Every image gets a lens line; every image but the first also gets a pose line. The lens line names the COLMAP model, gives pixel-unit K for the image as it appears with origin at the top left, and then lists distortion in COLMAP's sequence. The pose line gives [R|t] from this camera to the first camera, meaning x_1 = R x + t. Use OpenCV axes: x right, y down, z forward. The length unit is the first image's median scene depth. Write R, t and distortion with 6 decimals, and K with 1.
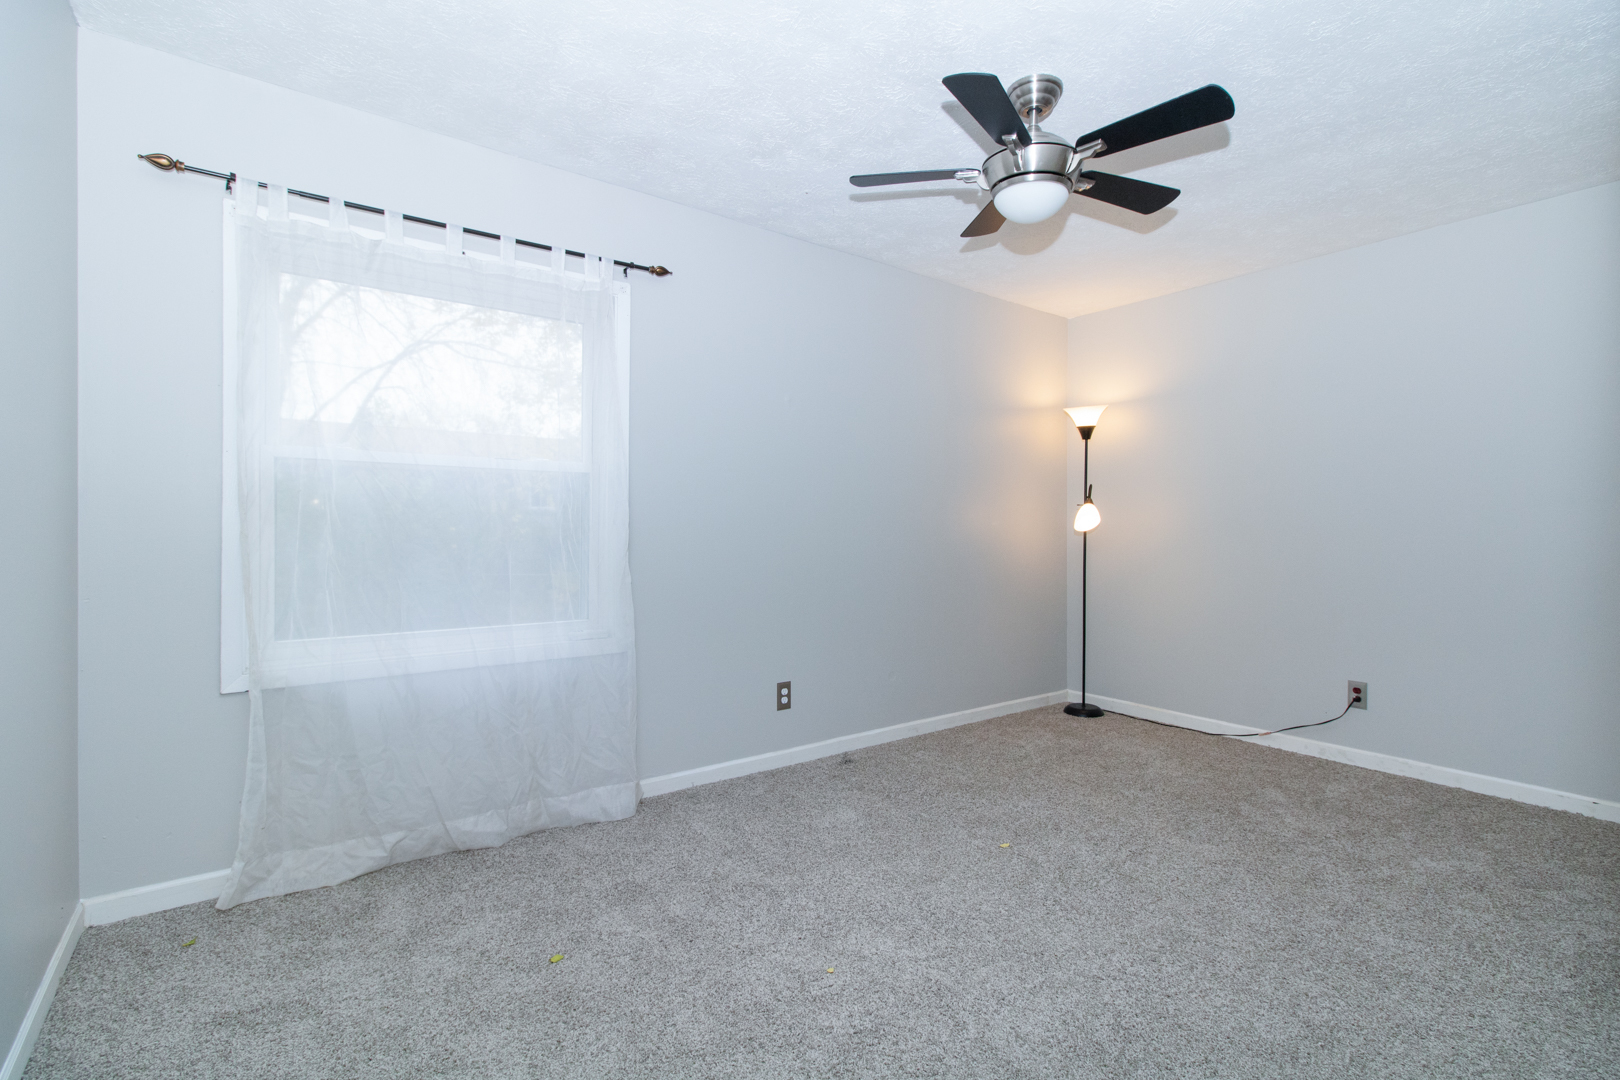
lens RADIAL K [[742.5, 0, 820.3], [0, 742.5, 534.4], [0, 0, 1]] dist [0.000377, 0.000267]
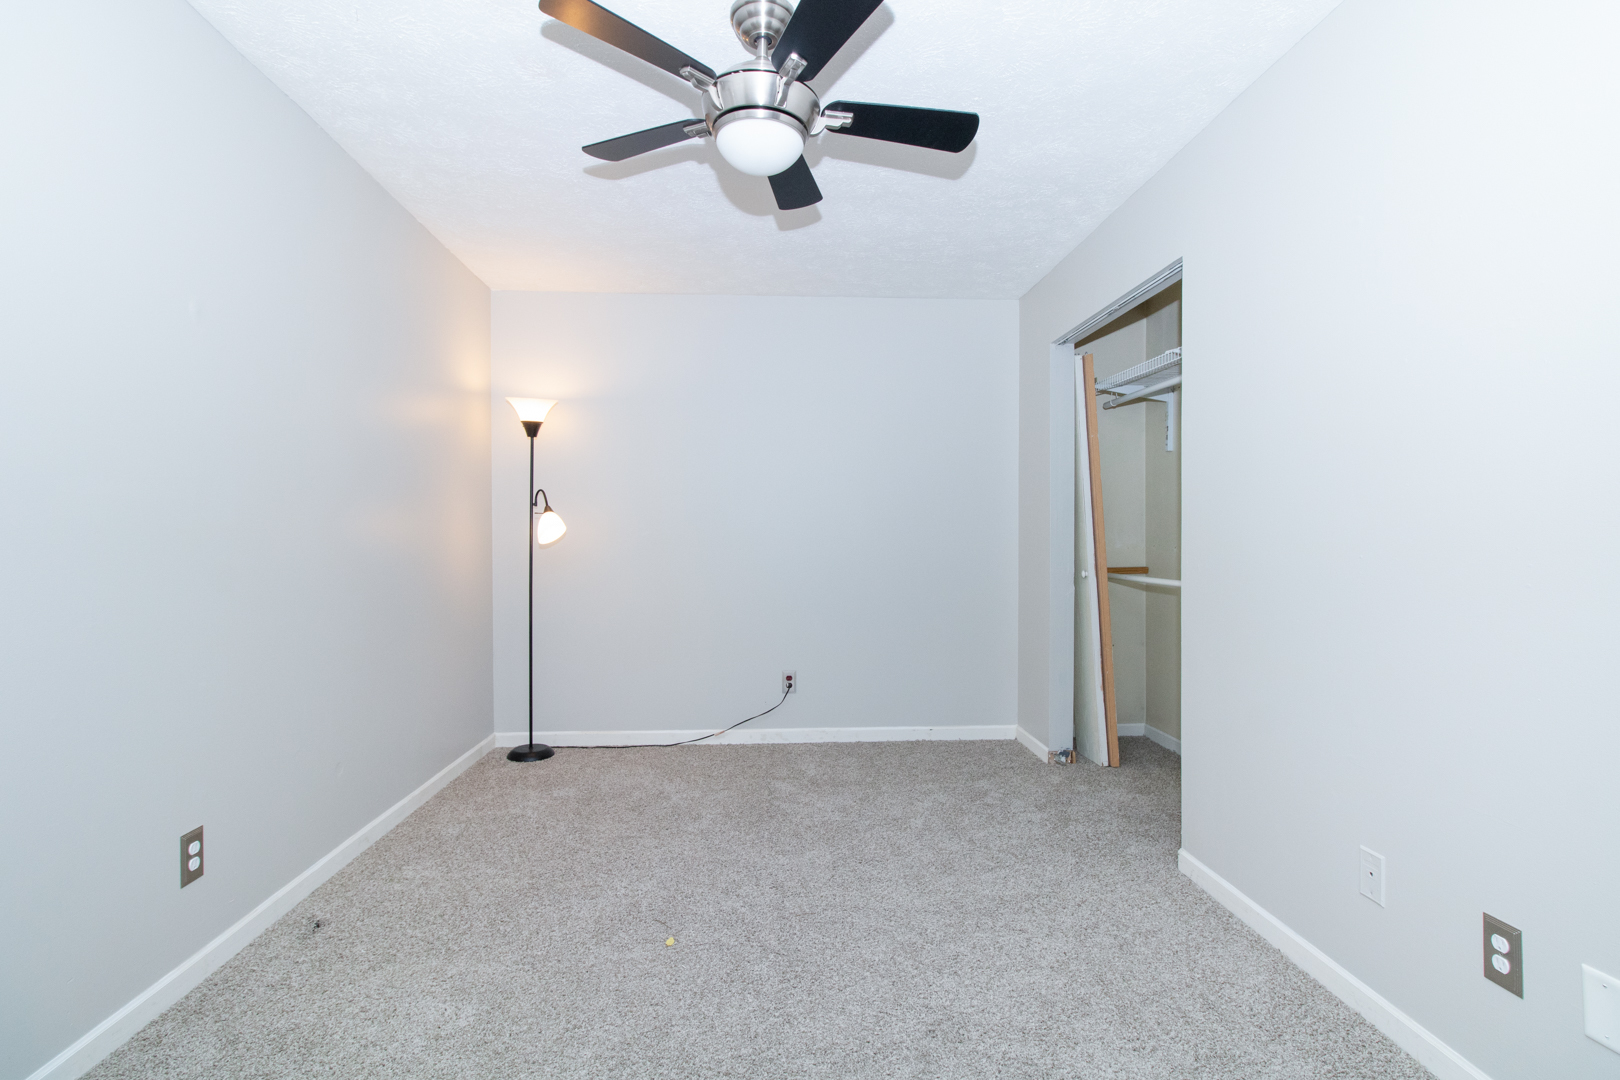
lens RADIAL K [[763.7, 0, 804.4], [0, 763.7, 546.2], [0, 0, 1]] dist [0.002482, -0.000007]
pose [[0.553748, -0.014332, 0.832561, -0.258354], [0.010582, 0.999892, 0.010174, -0.008999], [-0.832617, 0.003176, 0.553840, 0.315205]]
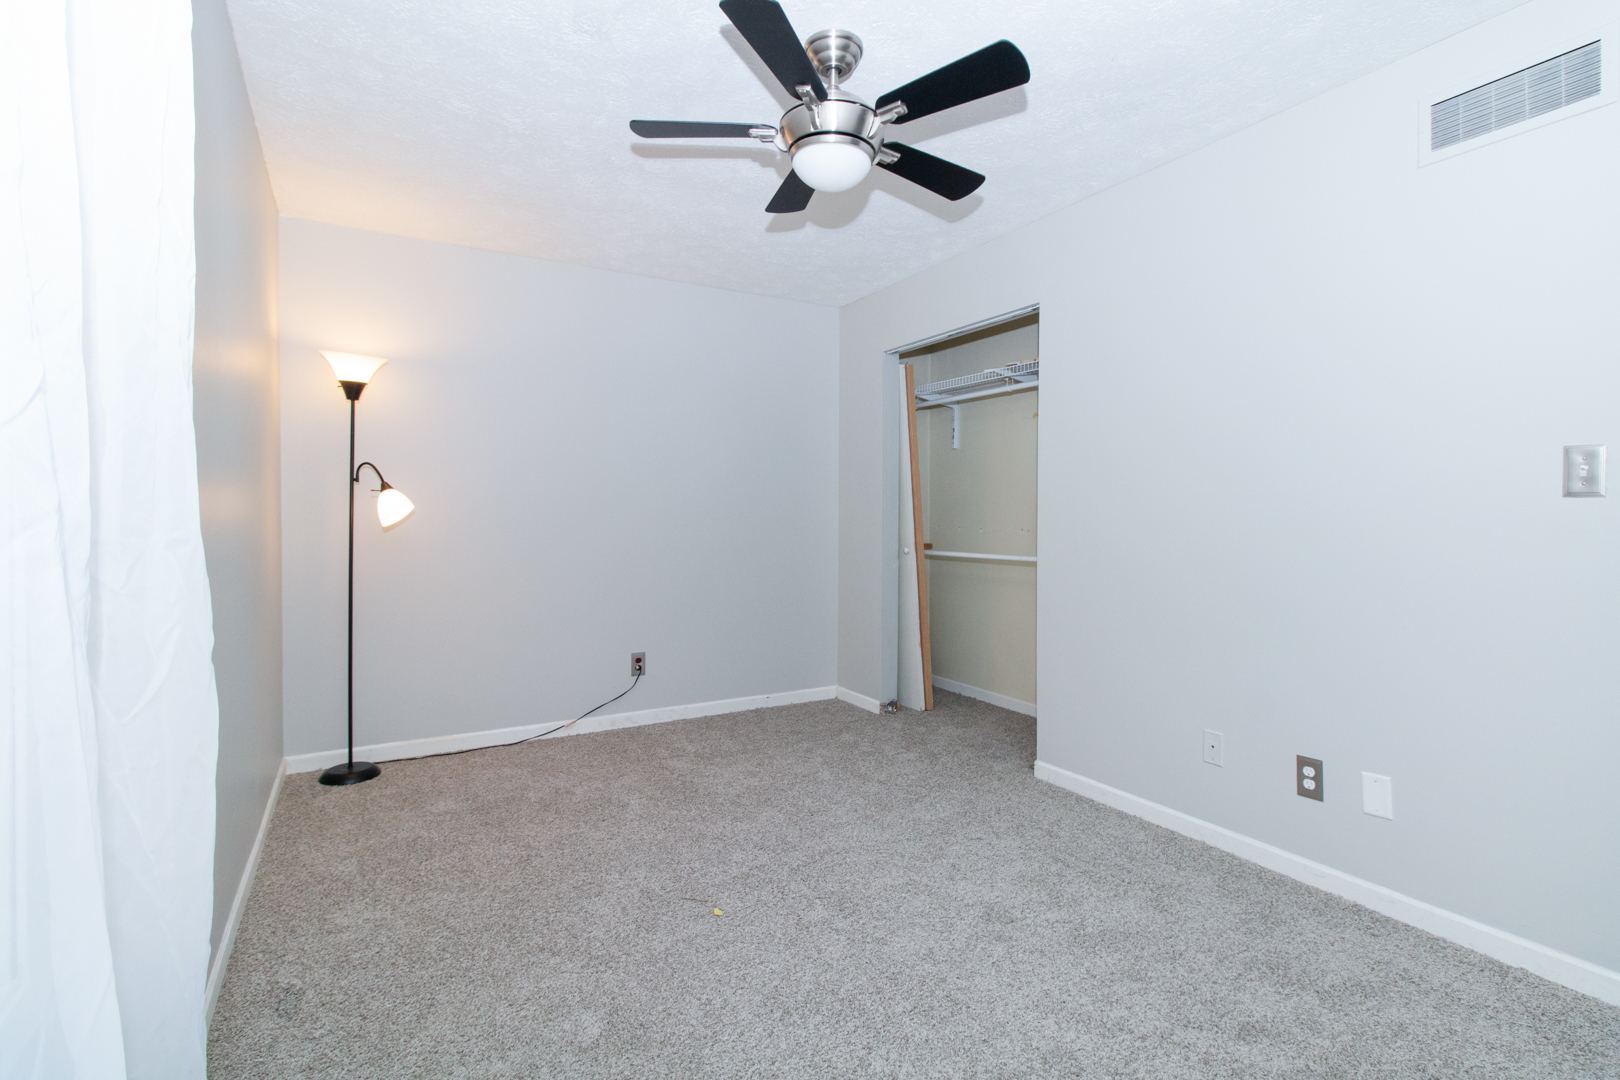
lens RADIAL K [[761.6, 0, 812.3], [0, 761.6, 528.5], [0, 0, 1]] dist [0.003570, 0.000311]
pose [[0.116084, -0.017790, 0.993080, -0.421470], [0.008660, 0.999820, 0.016898, -0.013747], [-0.993202, 0.006638, 0.116217, 0.590086]]
